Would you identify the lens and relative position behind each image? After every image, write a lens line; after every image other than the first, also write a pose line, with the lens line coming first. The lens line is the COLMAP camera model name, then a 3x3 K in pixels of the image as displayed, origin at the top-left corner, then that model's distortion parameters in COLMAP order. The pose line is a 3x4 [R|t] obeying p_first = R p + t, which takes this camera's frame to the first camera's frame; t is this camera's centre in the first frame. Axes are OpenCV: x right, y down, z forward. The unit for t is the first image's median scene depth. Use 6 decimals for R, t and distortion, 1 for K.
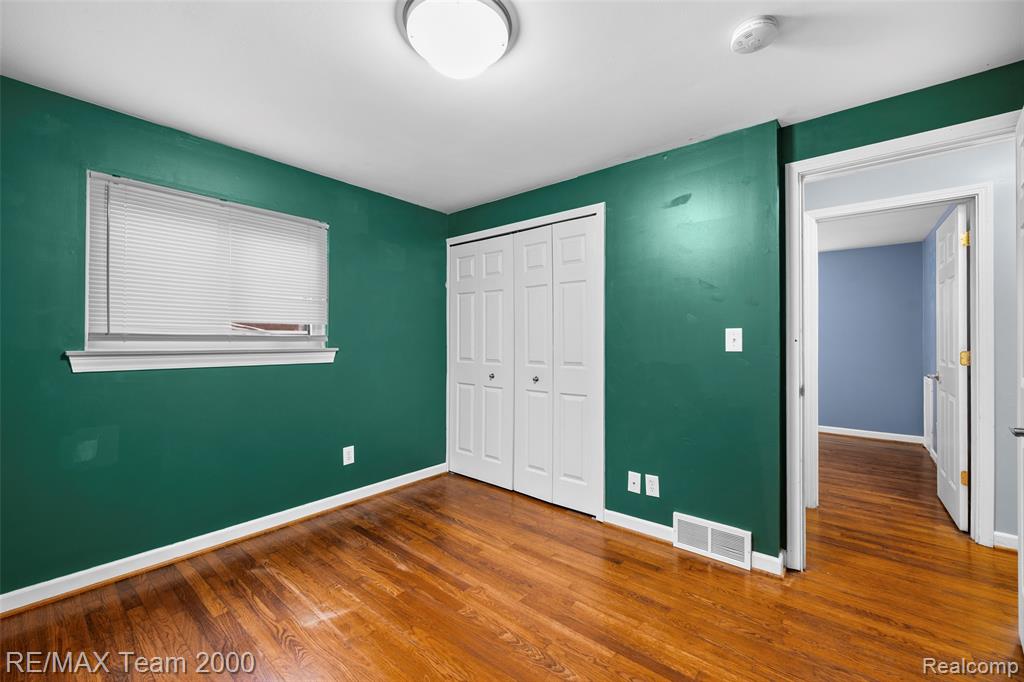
lens RADIAL K [[409.0, 0, 508.5], [0, 409.0, 338.3], [0, 0, 1]] dist [-0.002450, -0.000559]
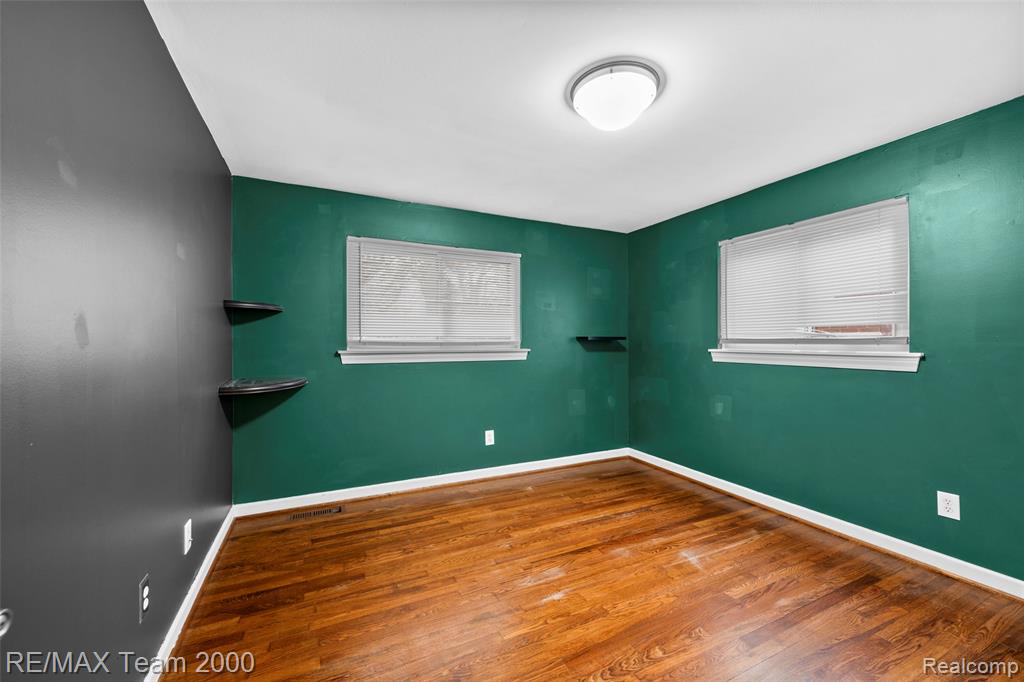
lens RADIAL K [[409.0, 0, 514.6], [0, 409.0, 342.3], [0, 0, 1]] dist [-0.002450, -0.000559]
pose [[-0.414847, 0.001075, -0.909890, 0.765363], [0.009454, 0.999950, -0.003129, -0.001533], [0.909842, -0.009900, -0.414837, 0.830411]]
